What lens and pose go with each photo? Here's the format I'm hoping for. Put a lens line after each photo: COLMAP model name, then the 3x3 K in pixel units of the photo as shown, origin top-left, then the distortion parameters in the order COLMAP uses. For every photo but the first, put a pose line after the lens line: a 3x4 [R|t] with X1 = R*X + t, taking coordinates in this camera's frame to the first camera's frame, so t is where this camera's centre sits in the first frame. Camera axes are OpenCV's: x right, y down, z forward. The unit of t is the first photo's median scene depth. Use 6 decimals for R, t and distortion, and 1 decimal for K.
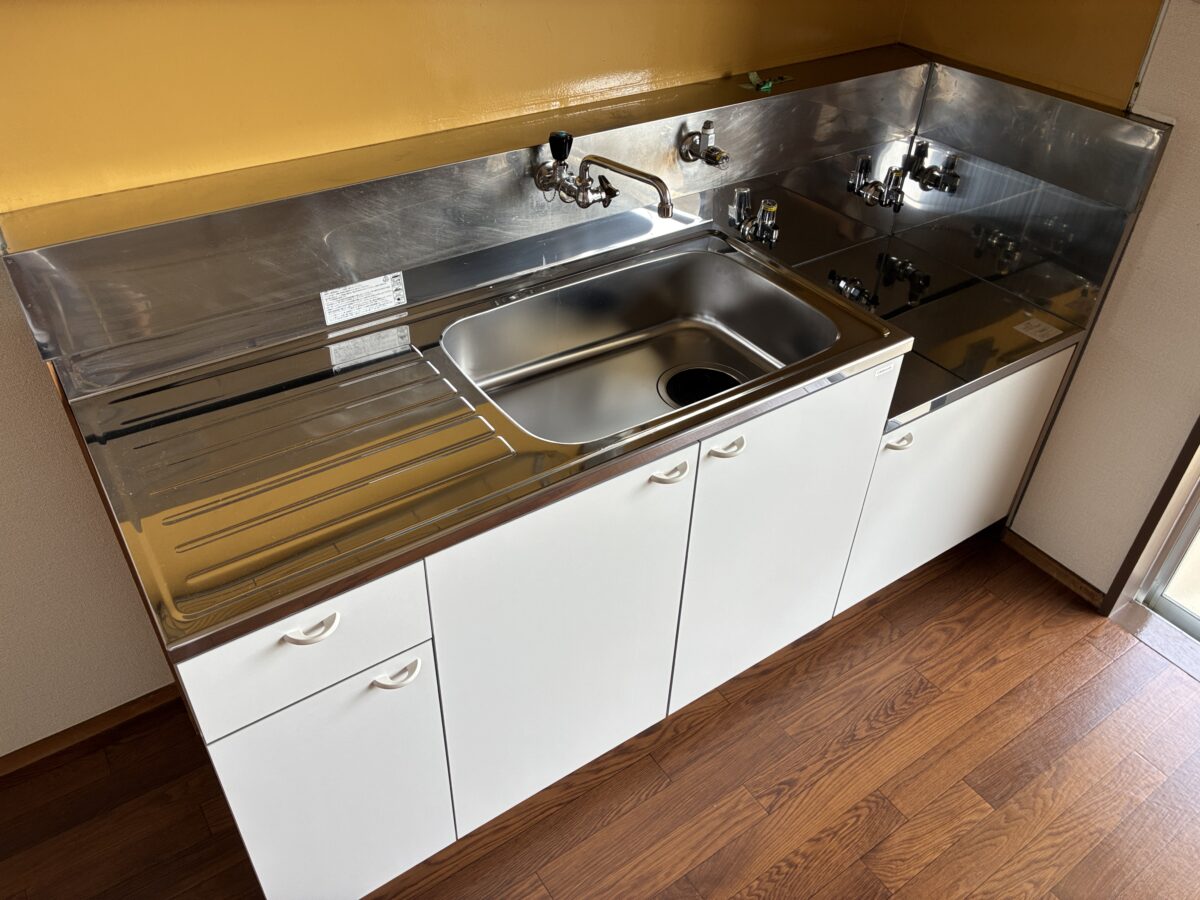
lens RADIAL K [[916.7, 0, 600.0], [0, 916.7, 450.0], [0, 0, 1]] dist [0.084767, -0.118722]
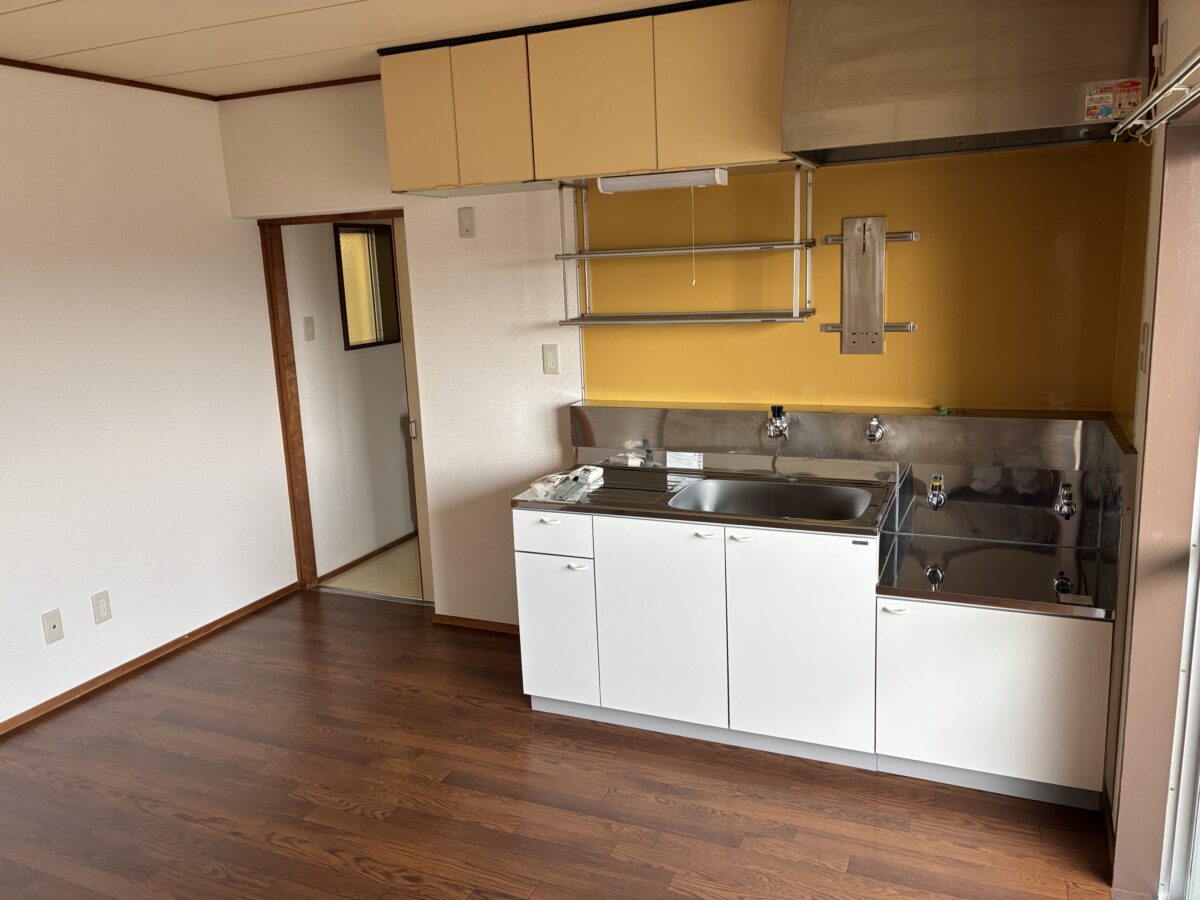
lens RADIAL K [[916.7, 0, 600.0], [0, 916.7, 450.0], [0, 0, 1]] dist [0.084767, -0.118722]
pose [[0.526328, 0.123211, -0.841307, 1.433522], [-0.477047, 0.861838, -0.172227, 0.282409], [0.703850, 0.491991, 0.512387, -0.293736]]
